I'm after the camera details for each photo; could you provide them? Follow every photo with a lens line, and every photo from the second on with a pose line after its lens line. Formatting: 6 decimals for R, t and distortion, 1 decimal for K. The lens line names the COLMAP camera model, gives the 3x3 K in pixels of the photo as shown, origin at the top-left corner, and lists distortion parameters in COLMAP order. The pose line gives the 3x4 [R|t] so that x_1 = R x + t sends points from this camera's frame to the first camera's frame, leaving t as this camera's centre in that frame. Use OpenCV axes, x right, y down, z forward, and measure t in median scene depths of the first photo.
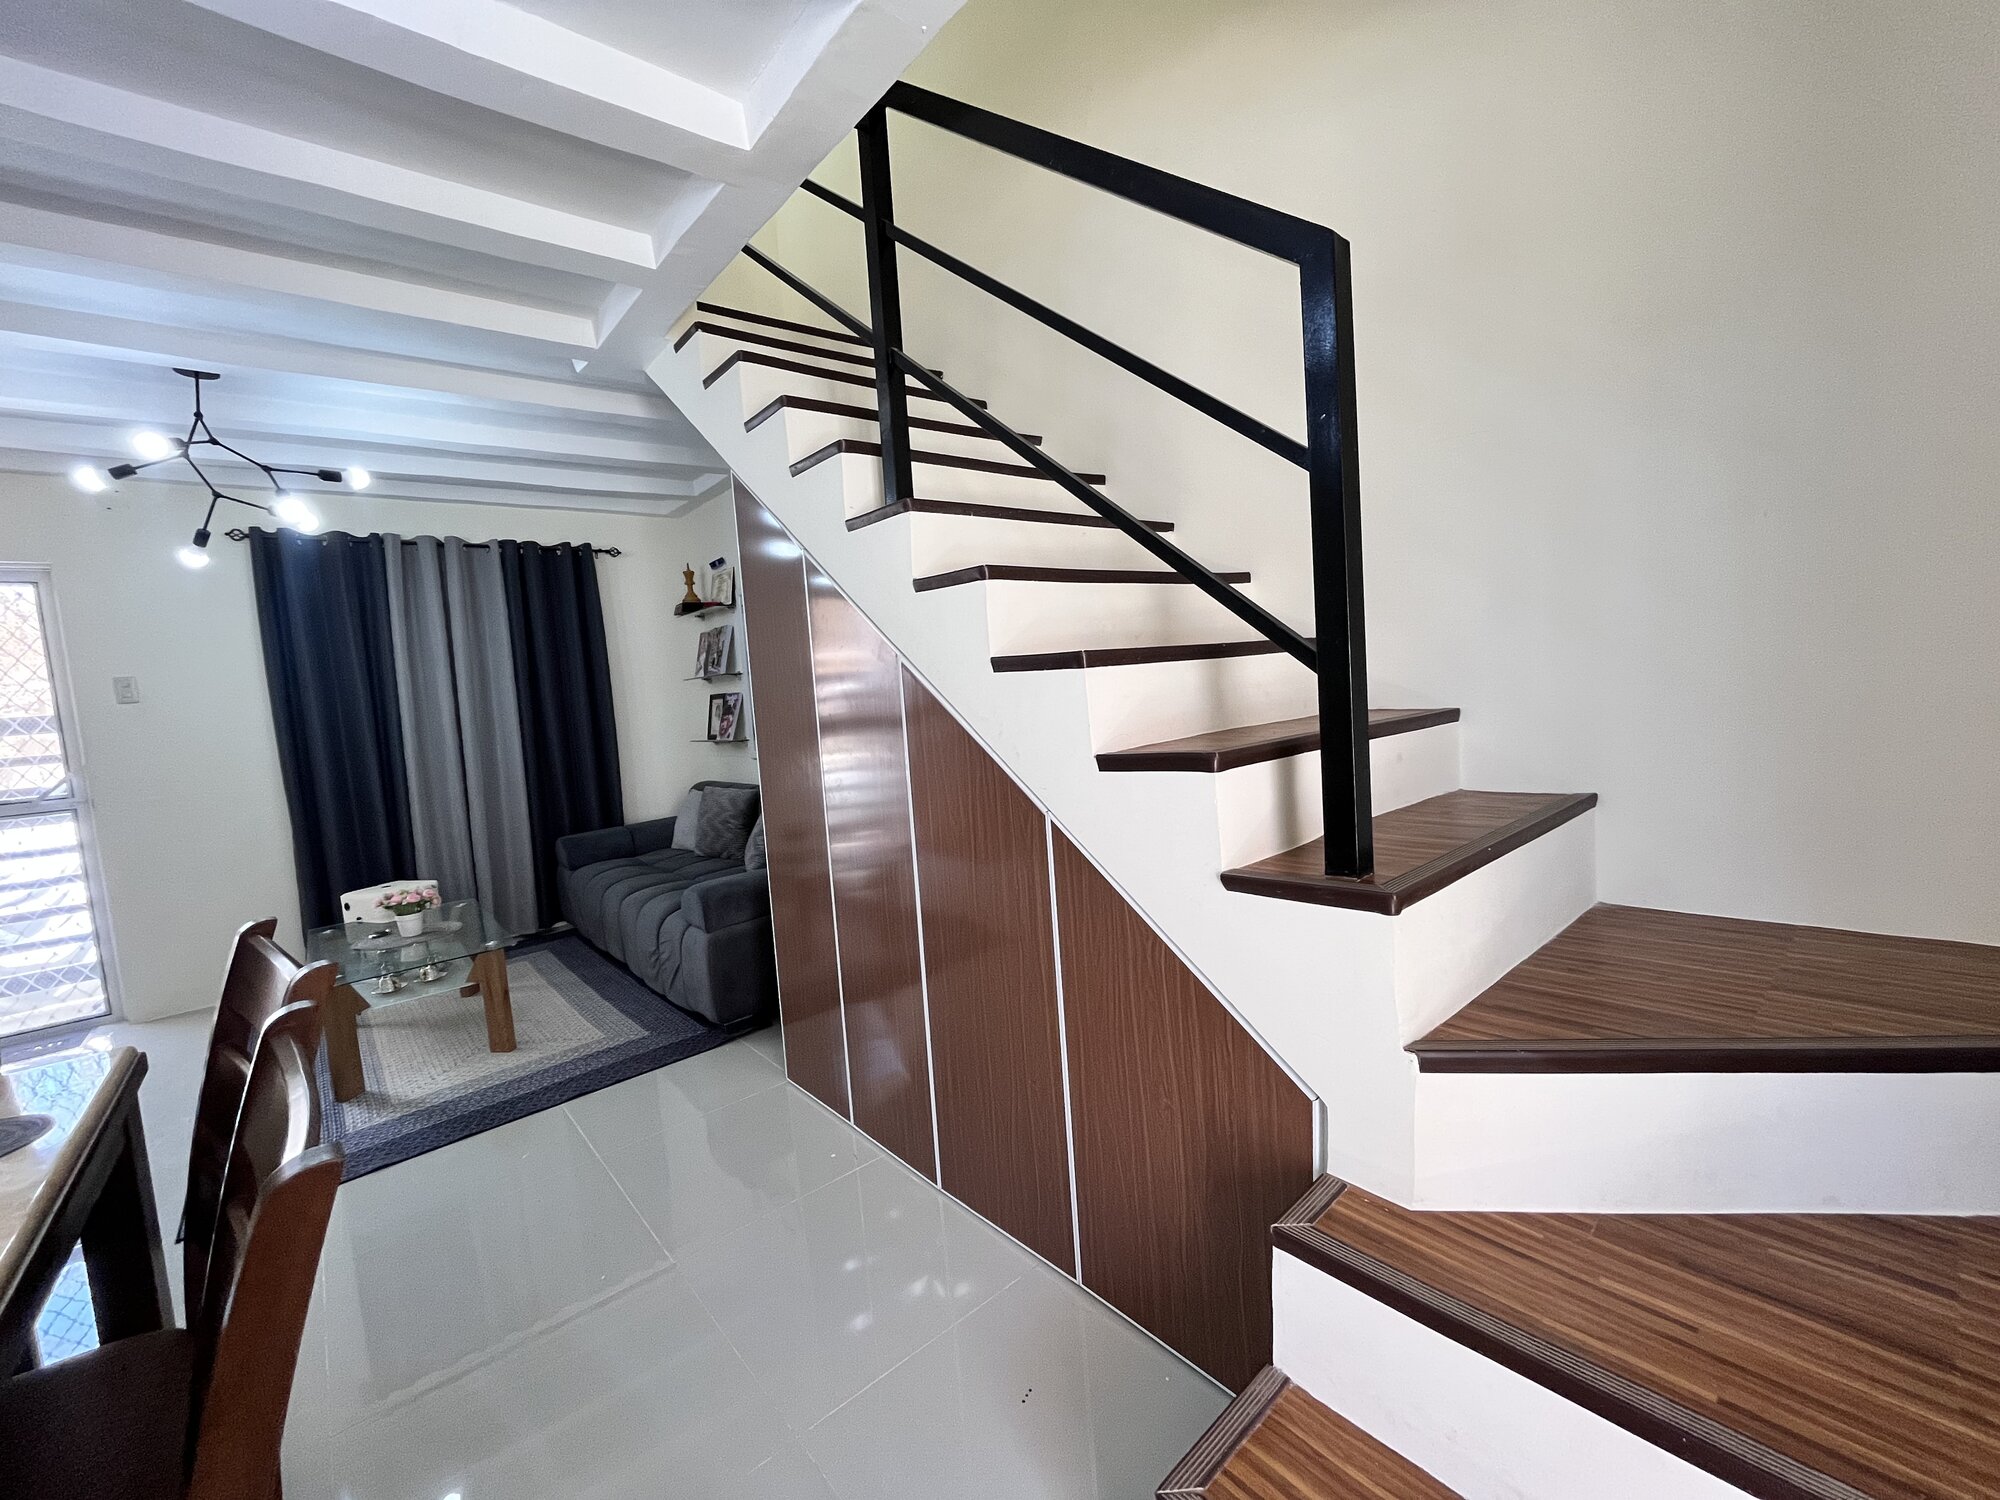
lens RADIAL K [[814.4, 0, 995.4], [0, 814.4, 747.6], [0, 0, 1]] dist [0.000861, -0.000047]
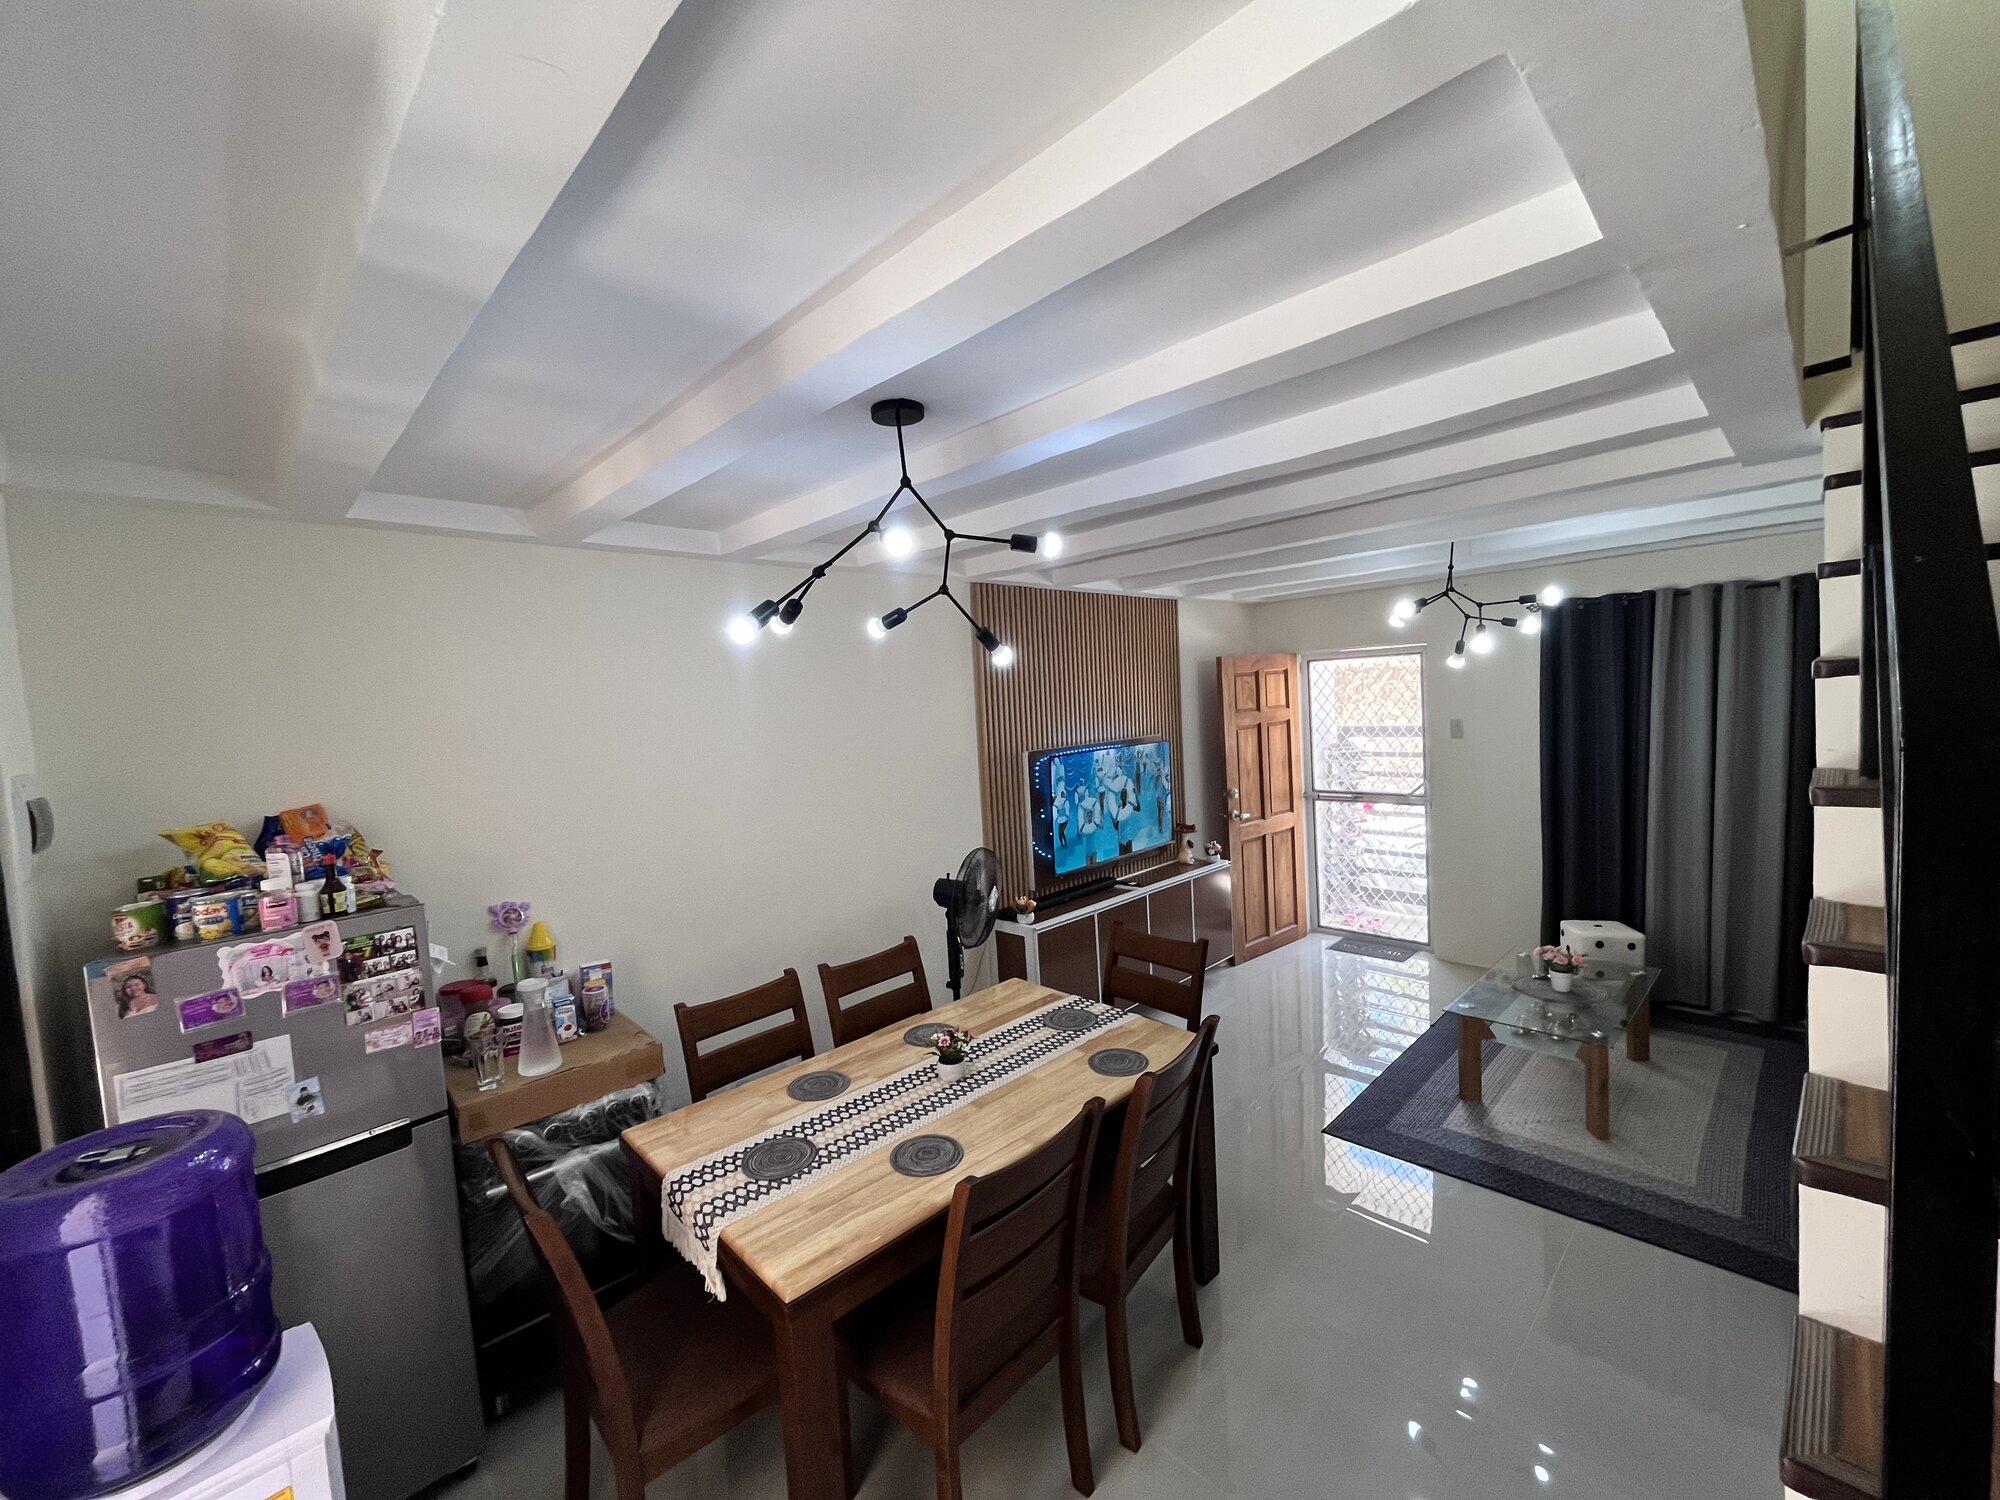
lens RADIAL K [[814.4, 0, 995.4], [0, 814.4, 747.6], [0, 0, 1]] dist [0.000861, -0.000047]
pose [[0.064343, 0.132493, -0.989093, 0.323631], [-0.027482, 0.991006, 0.130962, -0.242633], [0.997549, 0.018756, 0.067405, 0.145193]]
